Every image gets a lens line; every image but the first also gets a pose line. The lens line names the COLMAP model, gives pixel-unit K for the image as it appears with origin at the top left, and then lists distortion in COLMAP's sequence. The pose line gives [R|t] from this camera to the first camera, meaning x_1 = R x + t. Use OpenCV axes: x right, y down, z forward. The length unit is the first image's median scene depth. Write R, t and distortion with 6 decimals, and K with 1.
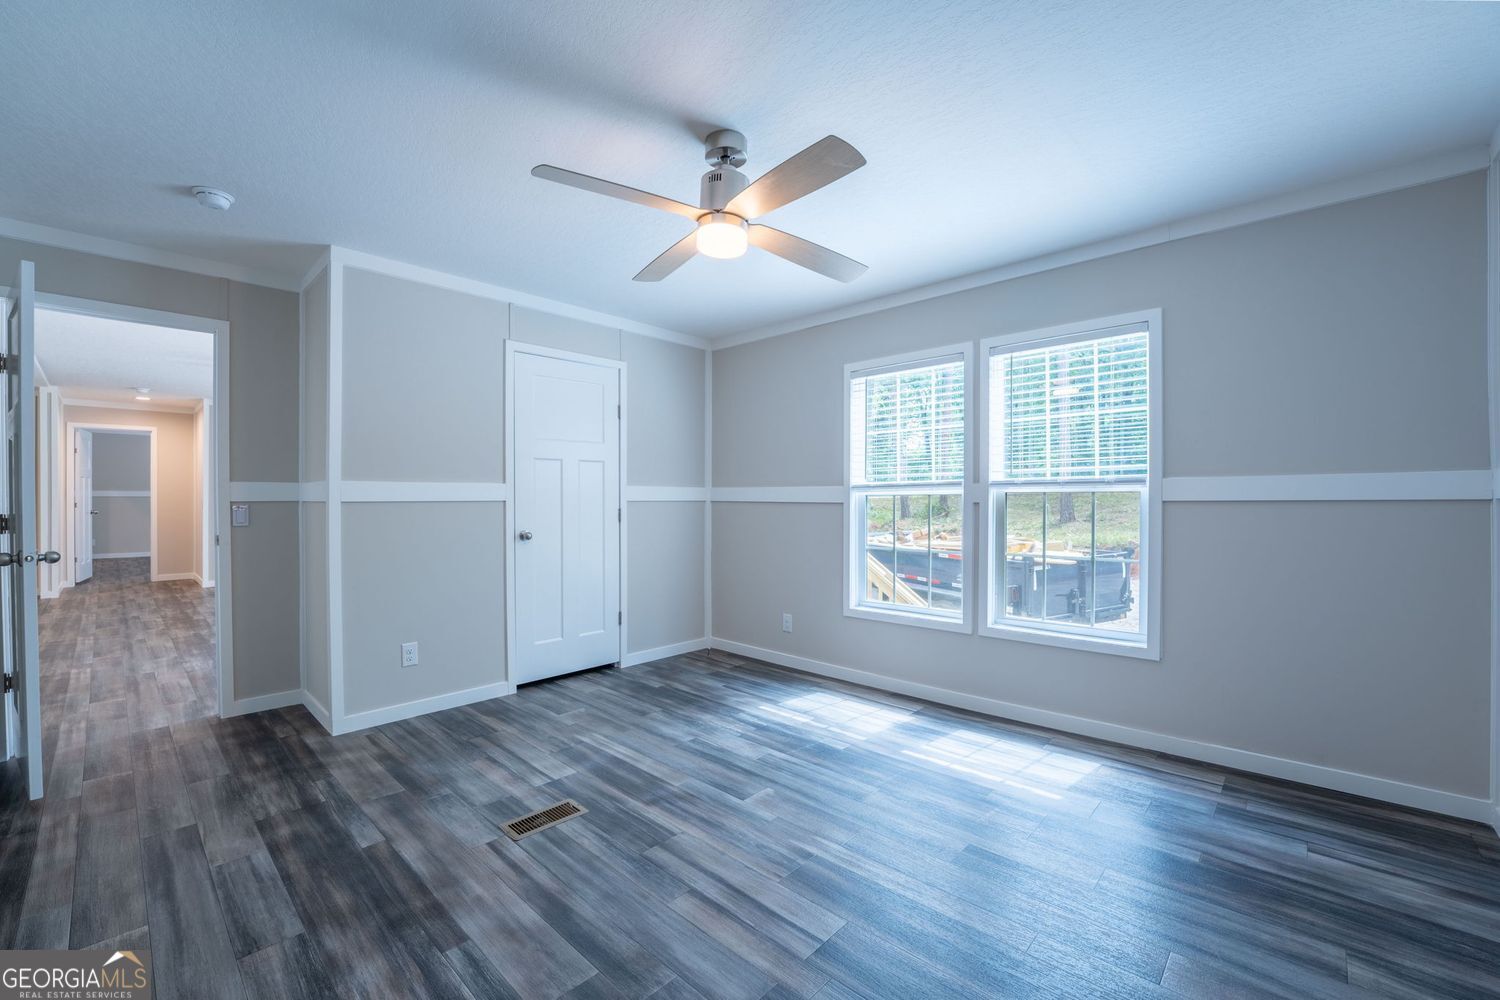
lens RADIAL K [[625.4, 0, 725.9], [0, 625.4, 512.0], [0, 0, 1]] dist [-0.019275, 0.002086]
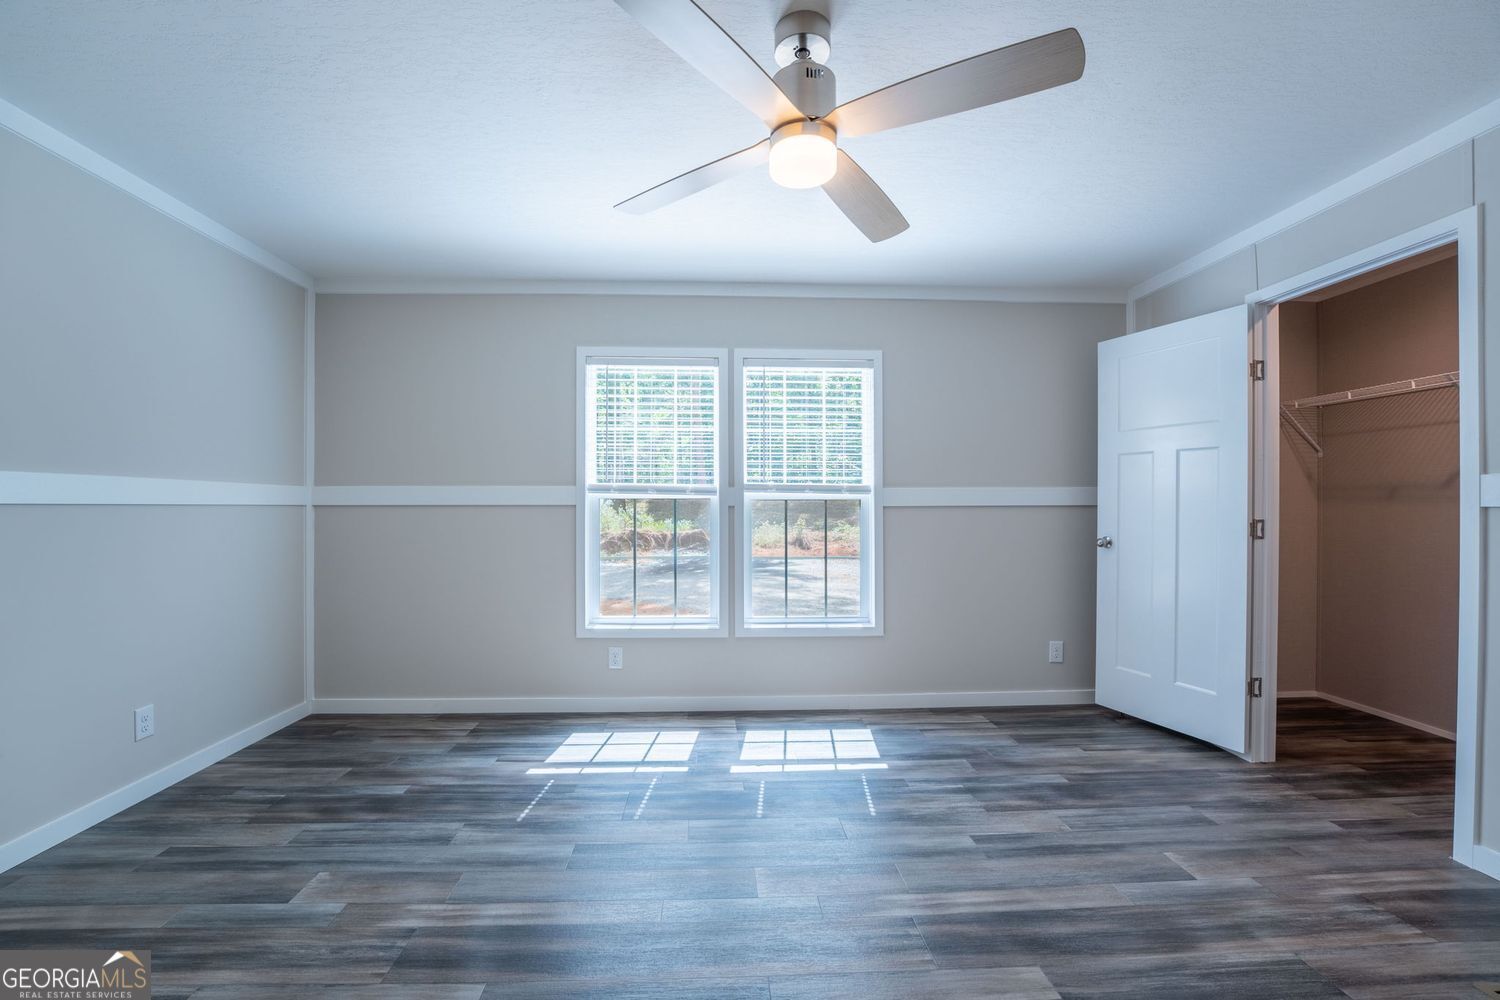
lens RADIAL K [[625.4, 0, 740.5], [0, 625.4, 499.7], [0, 0, 1]] dist [-0.019275, 0.002086]
pose [[0.680040, 0.011332, 0.733087, -0.407410], [0.009636, 0.999656, -0.024392, -0.003055], [-0.733111, 0.023652, 0.679697, 0.361415]]
